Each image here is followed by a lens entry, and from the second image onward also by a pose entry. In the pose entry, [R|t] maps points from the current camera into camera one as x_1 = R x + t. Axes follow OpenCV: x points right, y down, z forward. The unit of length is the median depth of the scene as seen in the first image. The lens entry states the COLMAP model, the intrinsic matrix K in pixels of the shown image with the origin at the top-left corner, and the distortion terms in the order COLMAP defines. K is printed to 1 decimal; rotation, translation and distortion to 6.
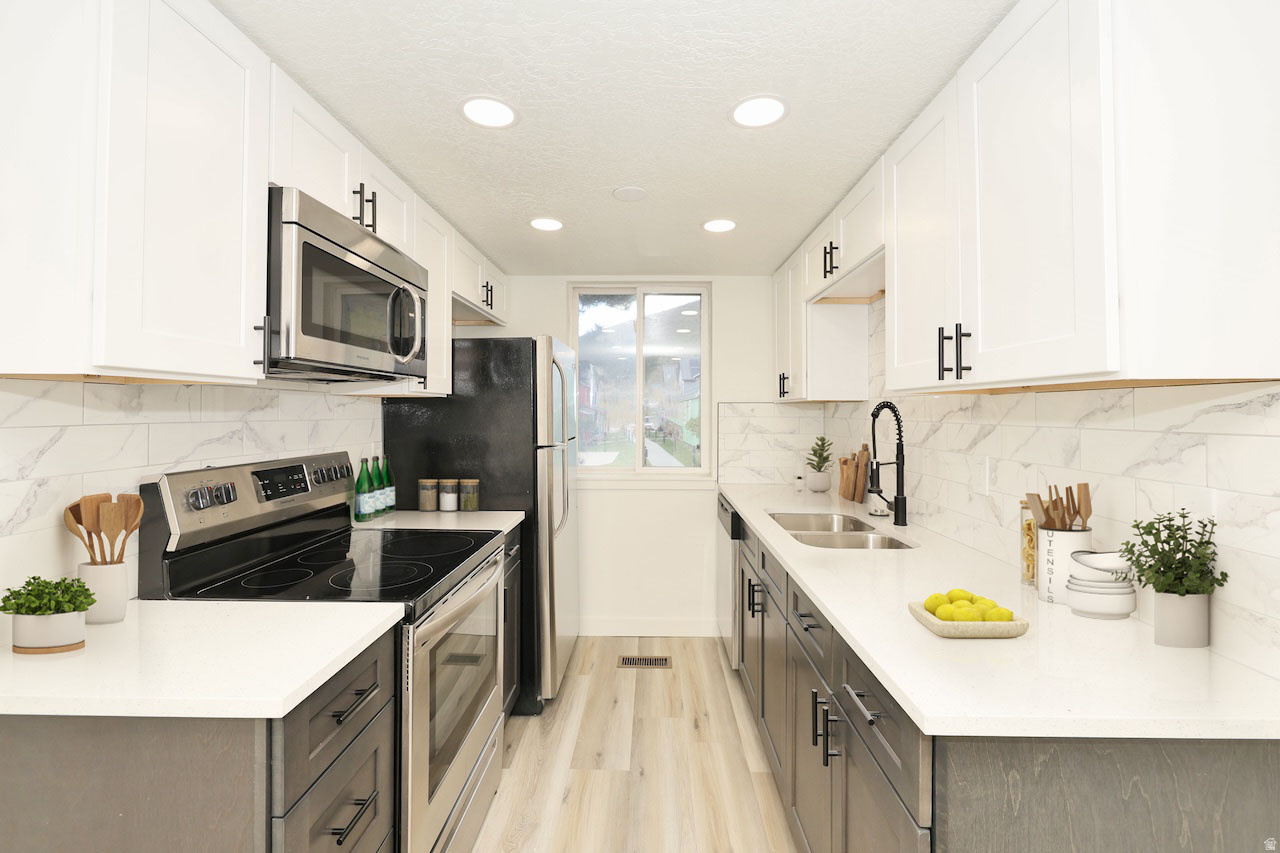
lens RADIAL K [[558.1, 0, 671.6], [0, 558.1, 397.6], [0, 0, 1]] dist [0.008785, -0.000588]
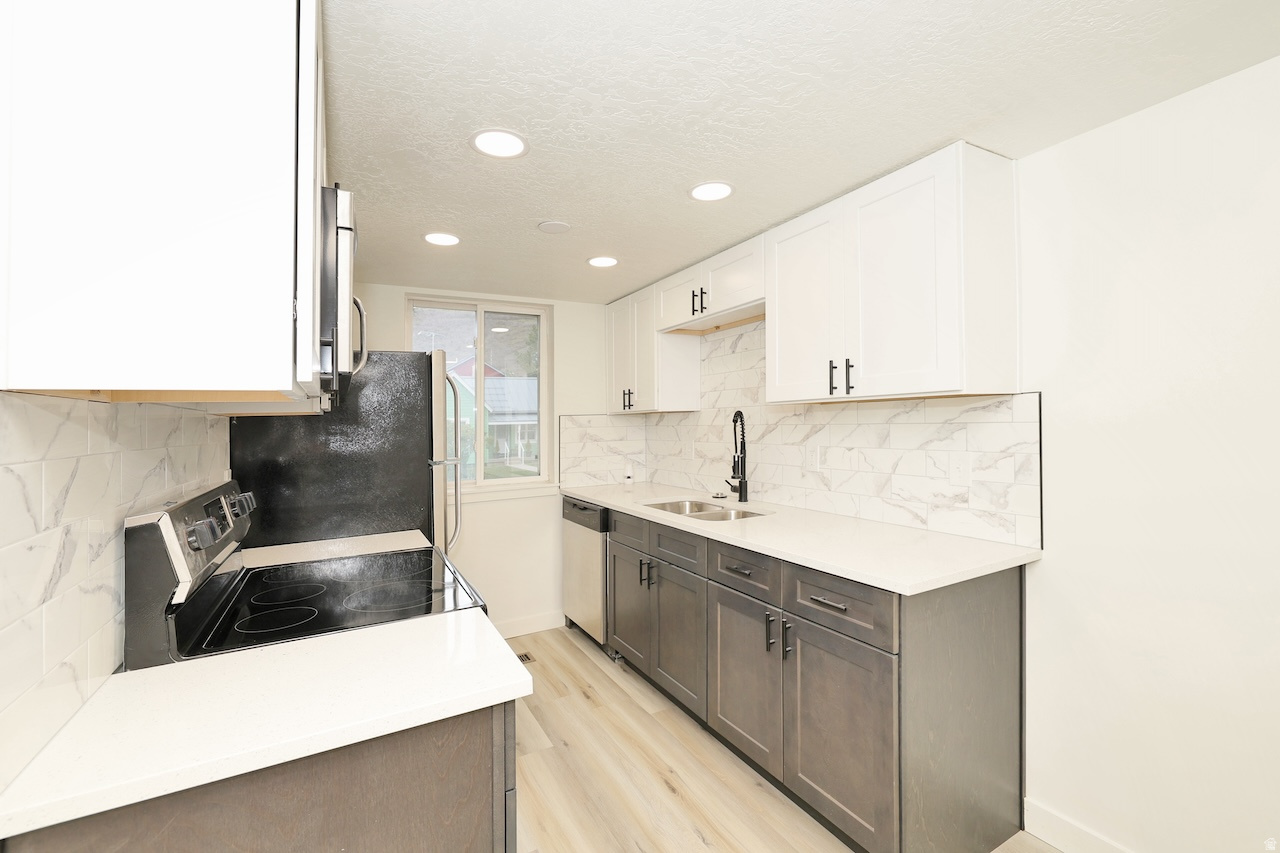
lens RADIAL K [[558.1, 0, 632.7], [0, 558.1, 417.9], [0, 0, 1]] dist [0.008785, -0.000588]
pose [[0.874988, -0.024030, 0.483548, -0.533976], [0.018479, 0.999697, 0.016241, -0.001979], [-0.483792, -0.005275, 0.875167, -0.057617]]
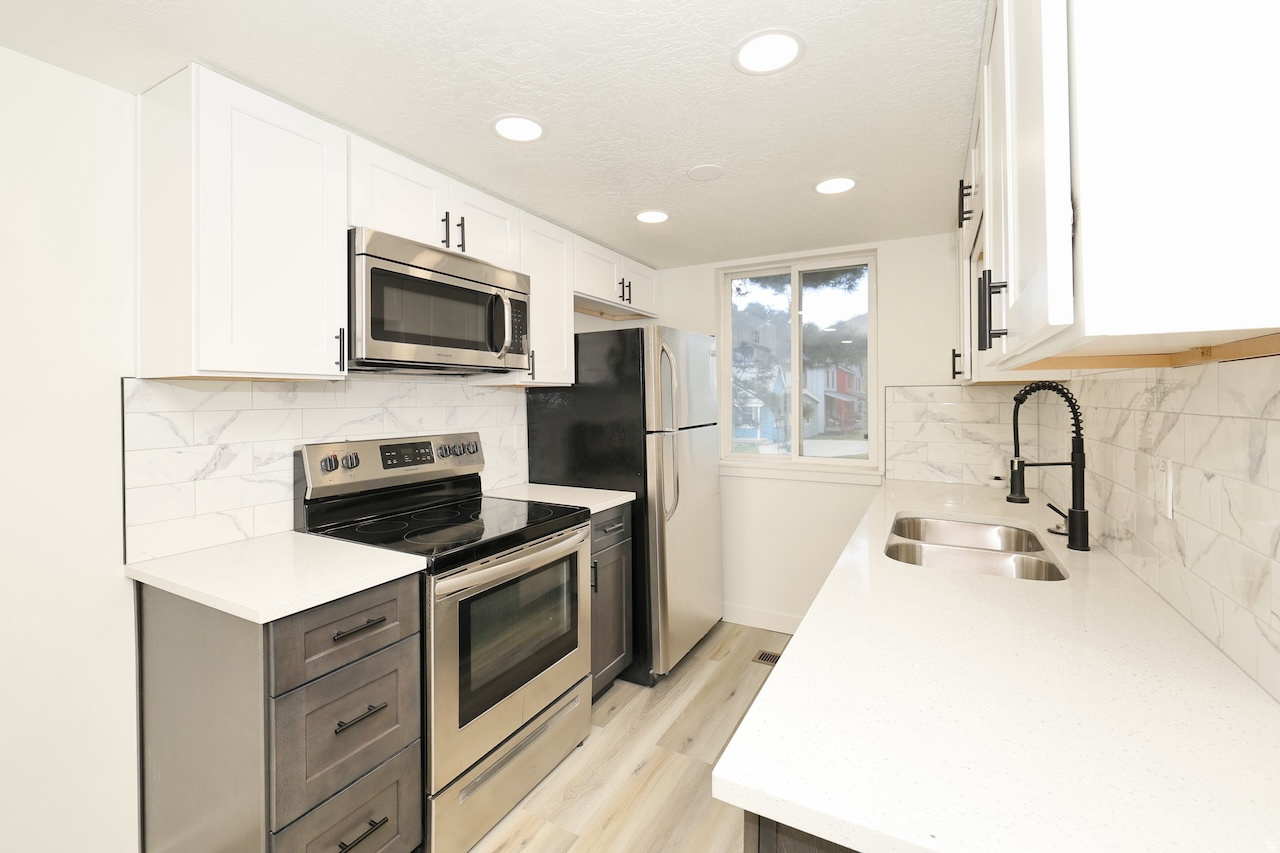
lens RADIAL K [[558.1, 0, 661.1], [0, 558.1, 392.4], [0, 0, 1]] dist [0.008785, -0.000588]
pose [[0.879153, -0.013008, -0.476363, 0.320506], [0.019895, 0.999758, 0.009418, 0.005398], [0.476125, -0.017758, 0.879198, 0.108372]]
